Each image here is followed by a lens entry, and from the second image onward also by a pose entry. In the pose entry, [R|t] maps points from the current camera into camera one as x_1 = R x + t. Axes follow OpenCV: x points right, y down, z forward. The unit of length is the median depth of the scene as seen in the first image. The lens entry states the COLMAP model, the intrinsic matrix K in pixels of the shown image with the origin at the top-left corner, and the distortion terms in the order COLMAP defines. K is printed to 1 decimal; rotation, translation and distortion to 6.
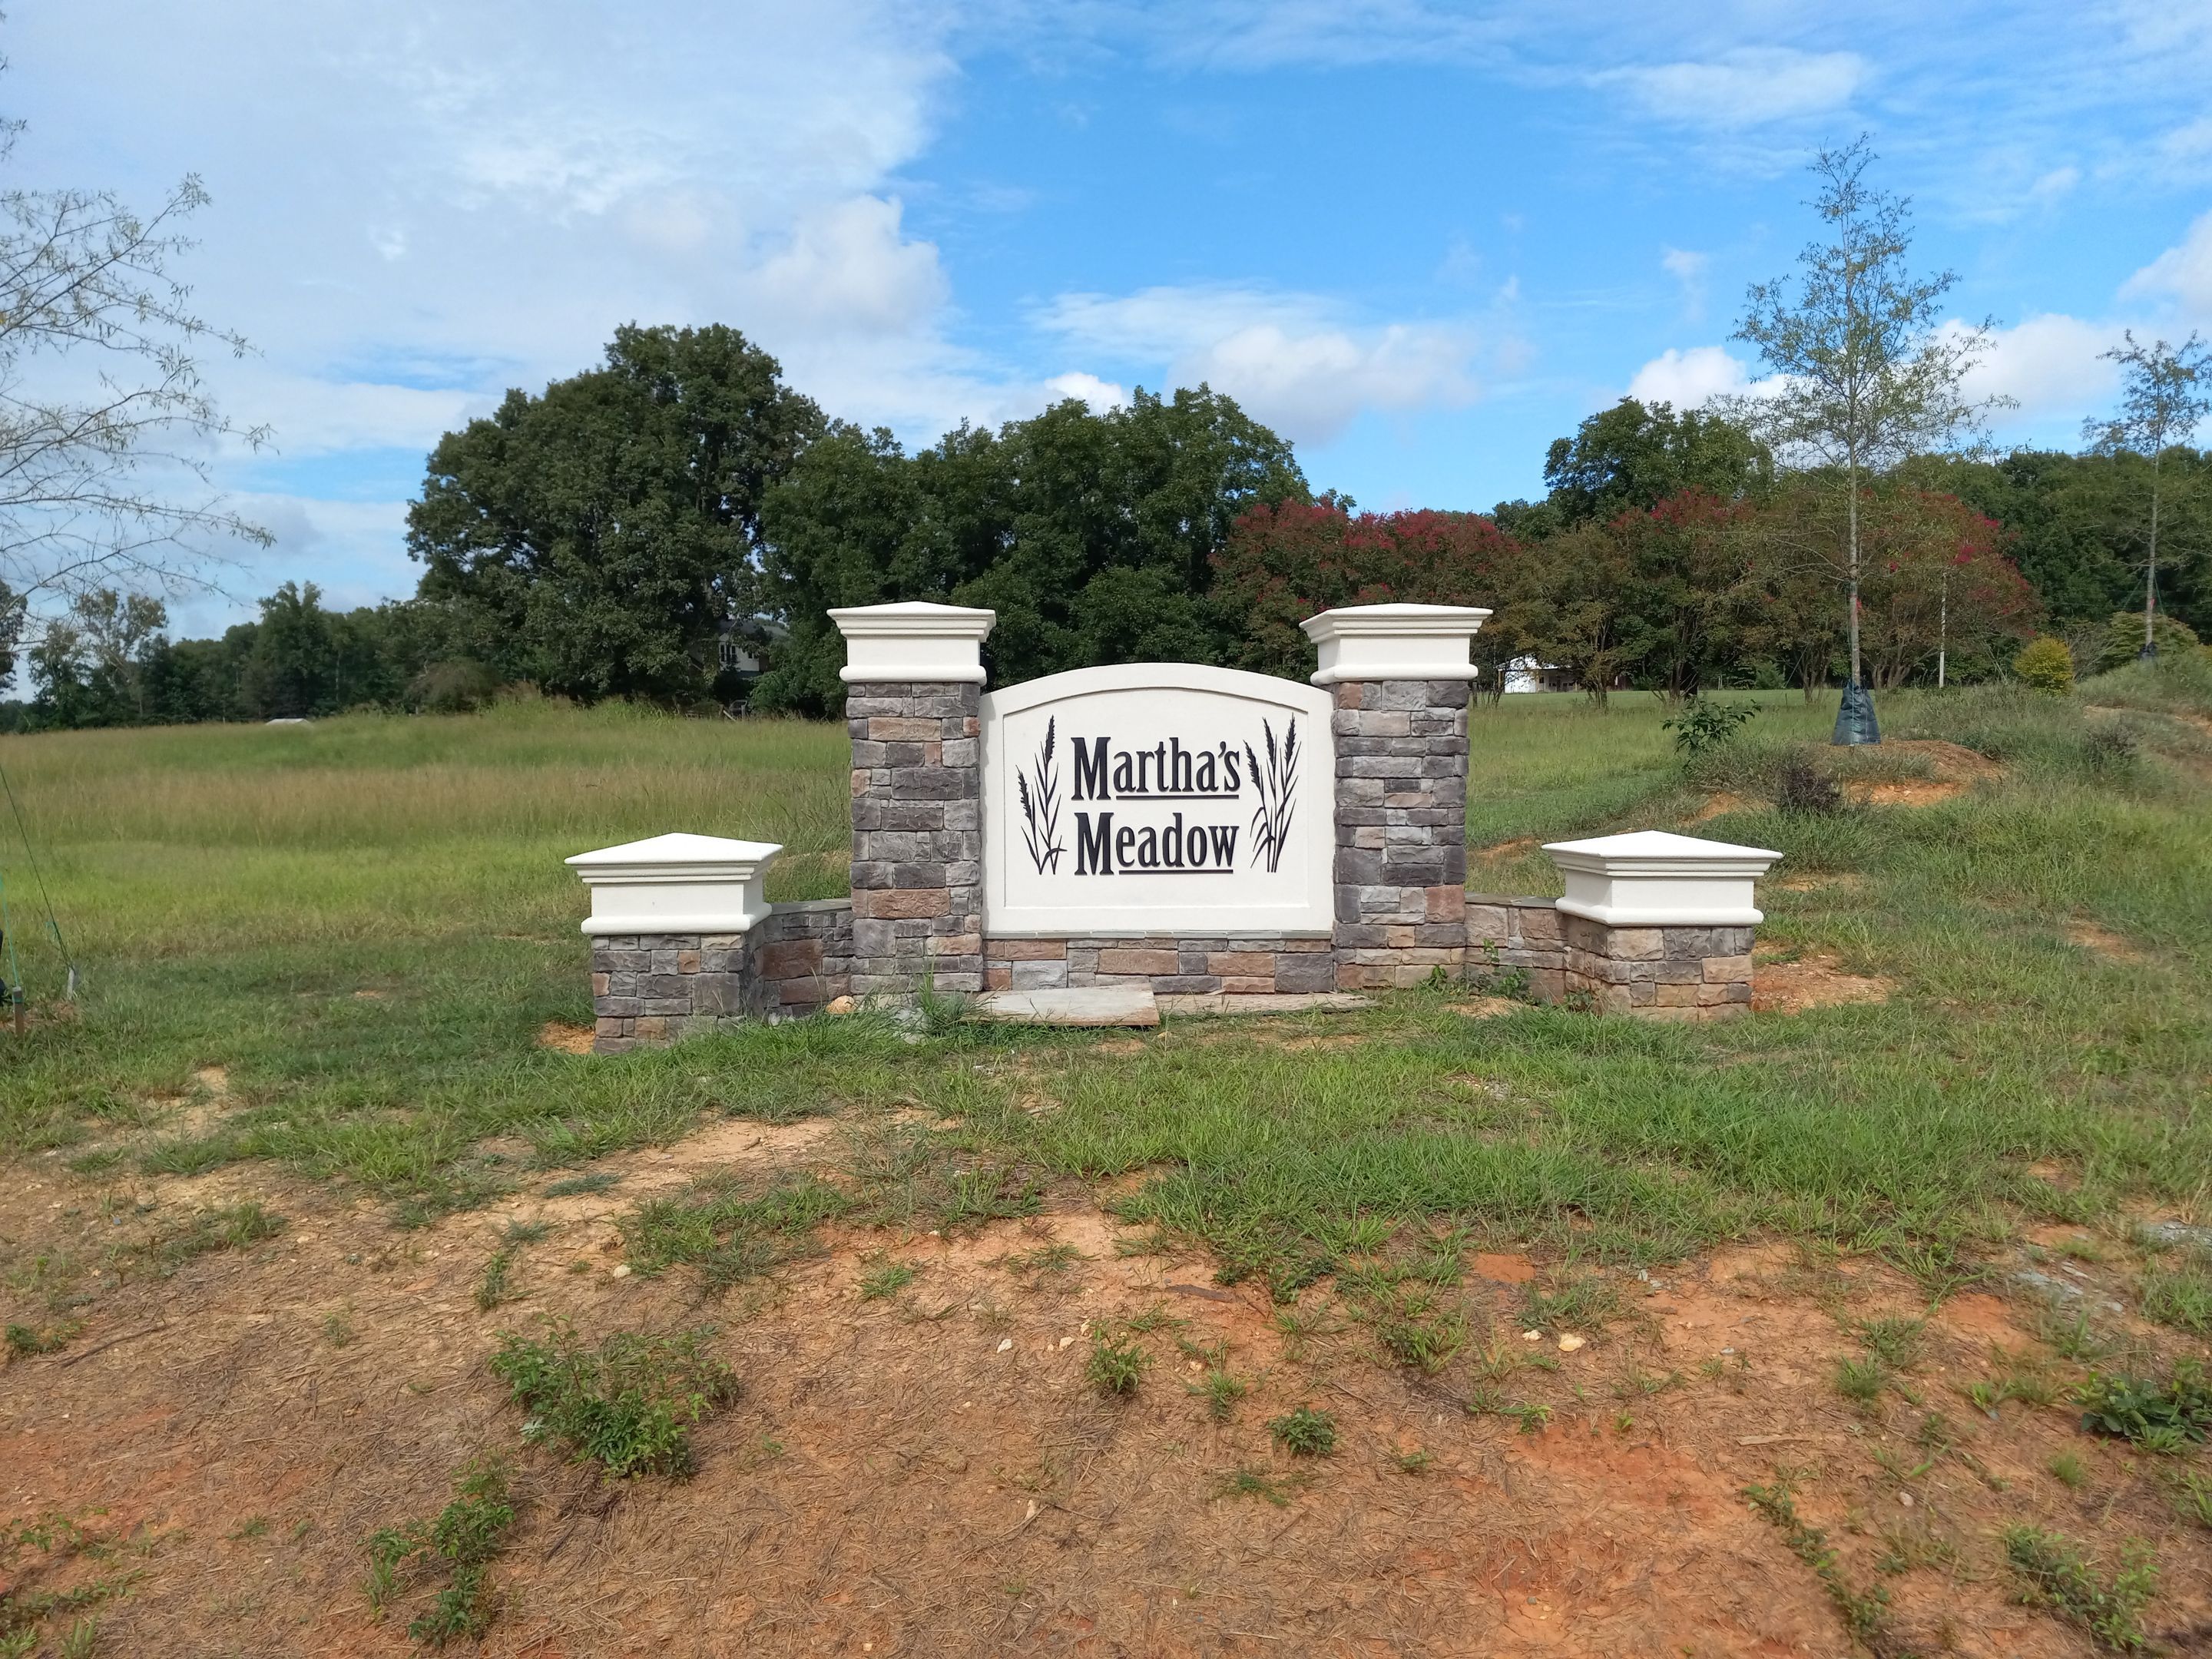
lens RADIAL K [[1700.1, 0, 1106.0], [0, 1700.1, 829.5], [0, 0, 1]] dist [0.126549, -0.170792]
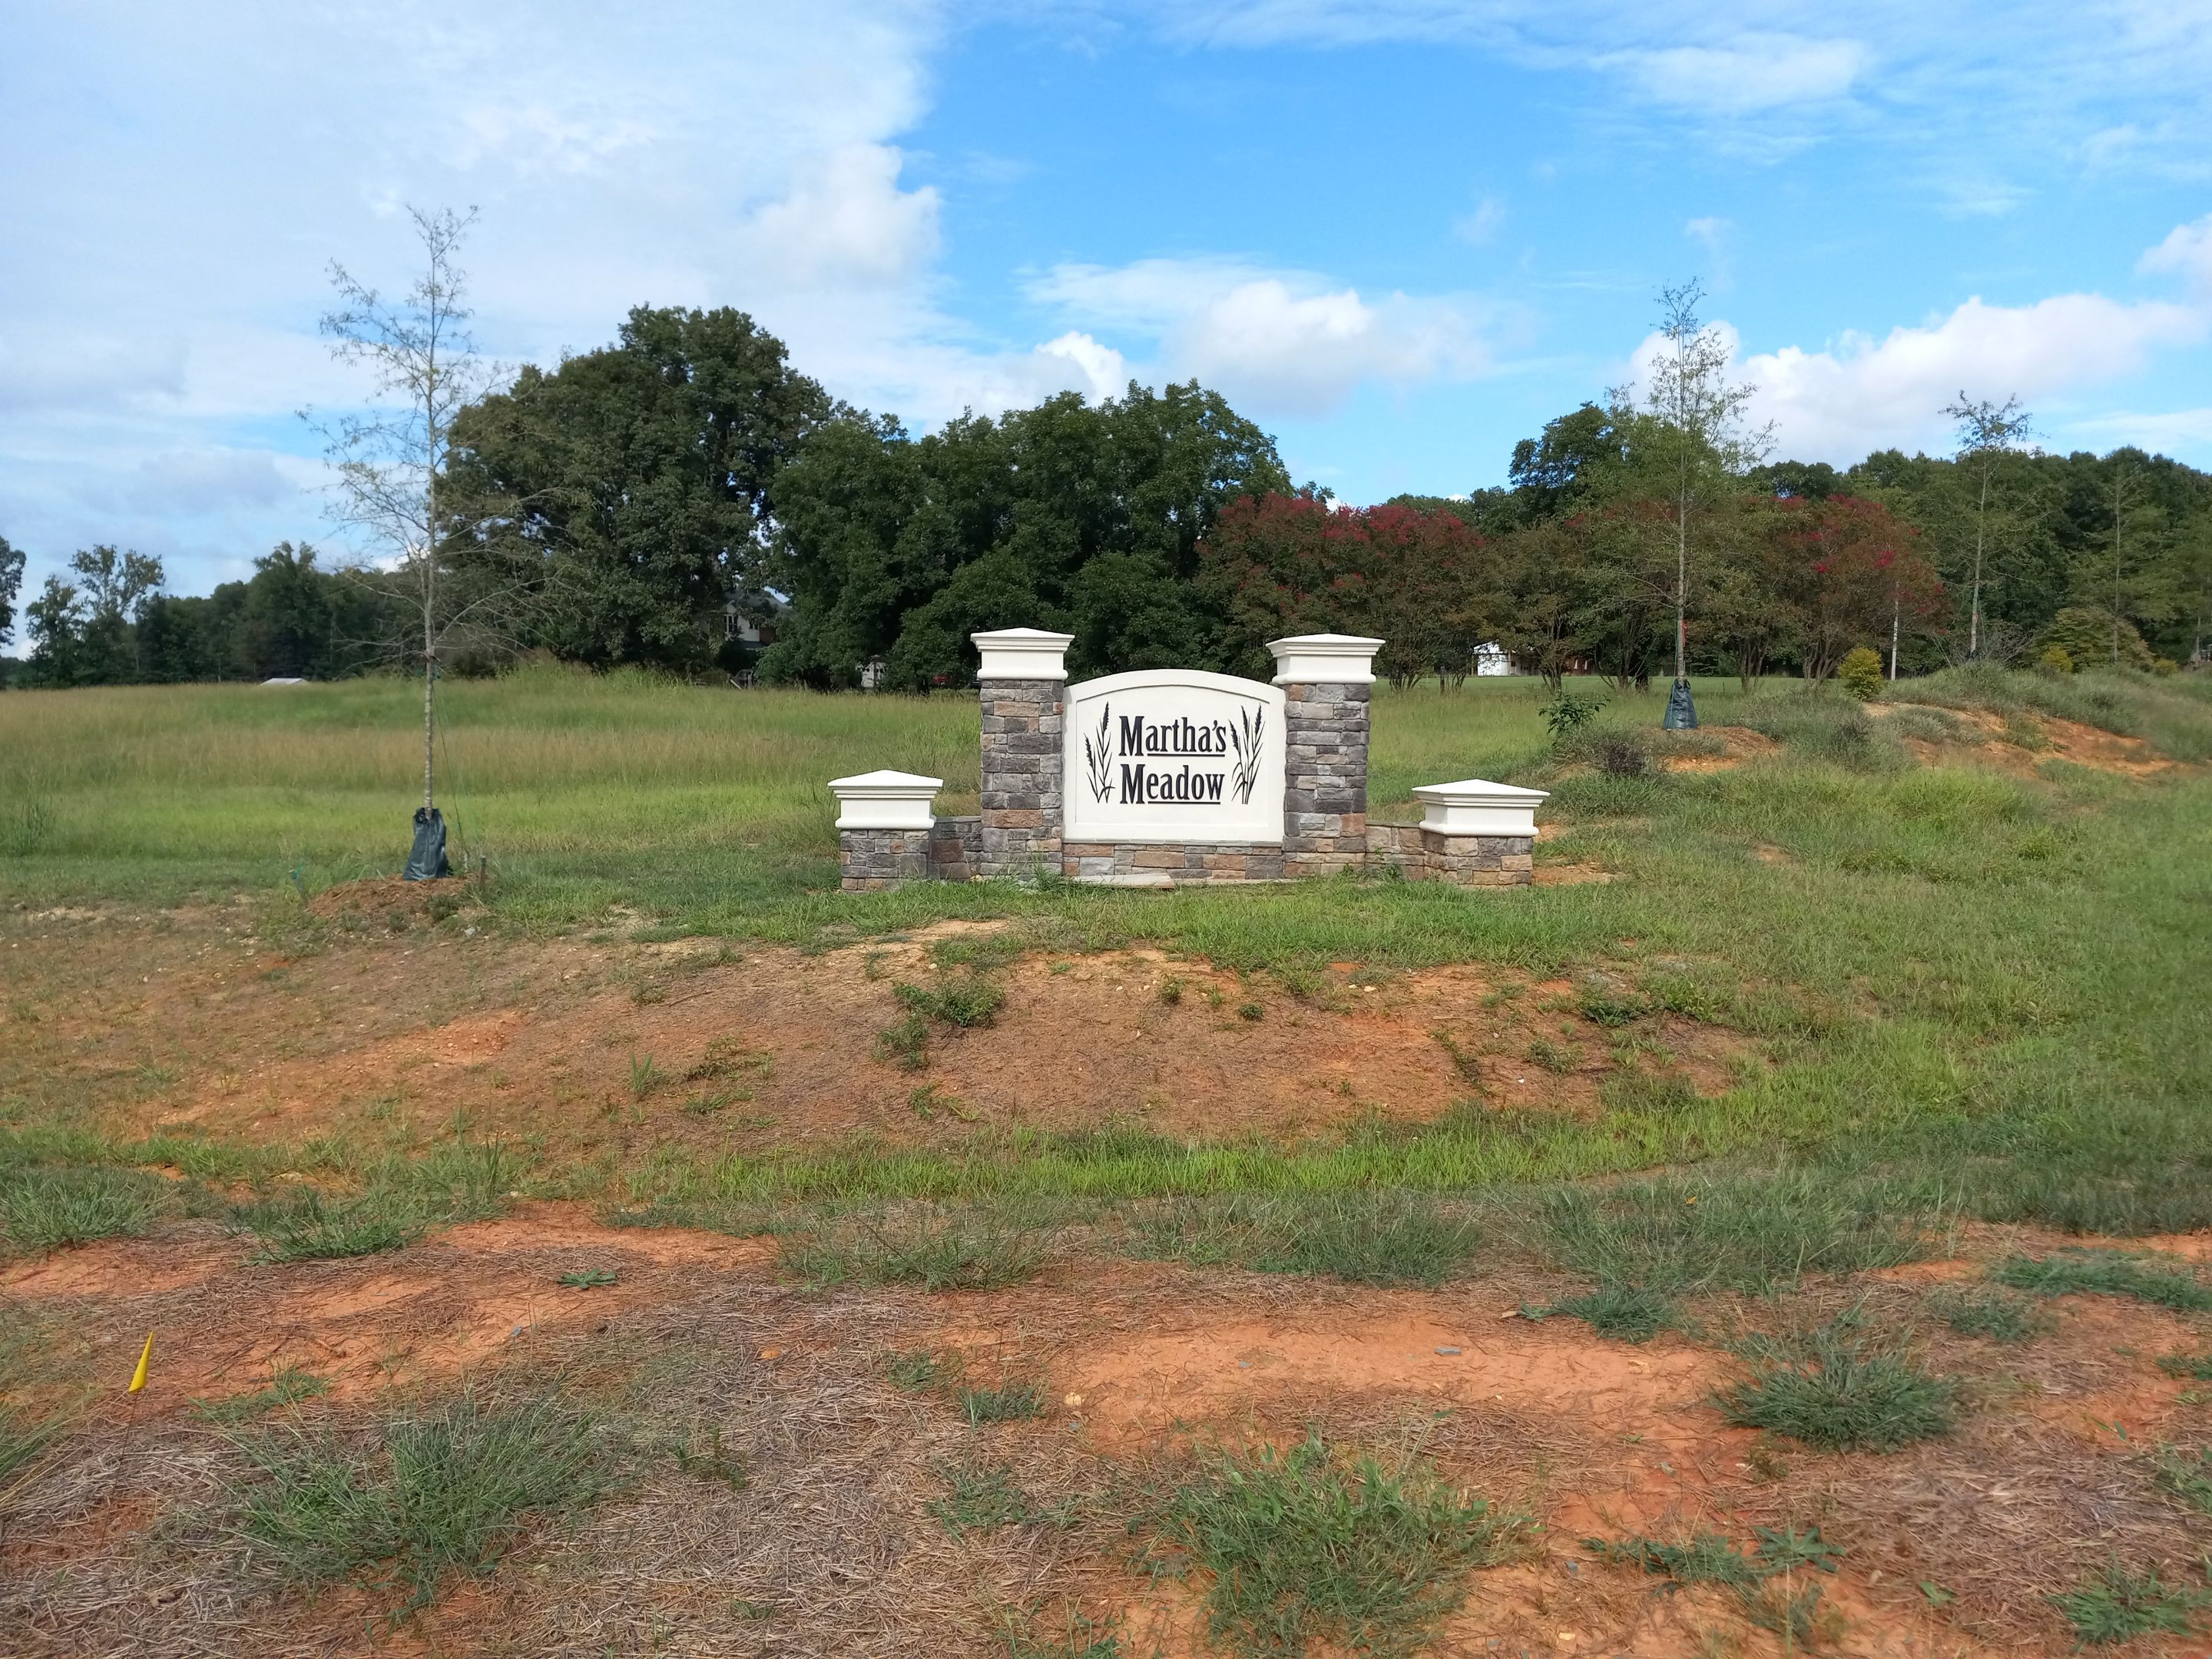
lens RADIAL K [[1700.1, 0, 1106.0], [0, 1700.1, 829.5], [0, 0, 1]] dist [0.126549, -0.170792]
pose [[0.999778, 0.016934, 0.012561, -0.050663], [-0.017126, 0.999735, 0.015356, 0.026907], [-0.012298, -0.015568, 0.999803, -0.574861]]
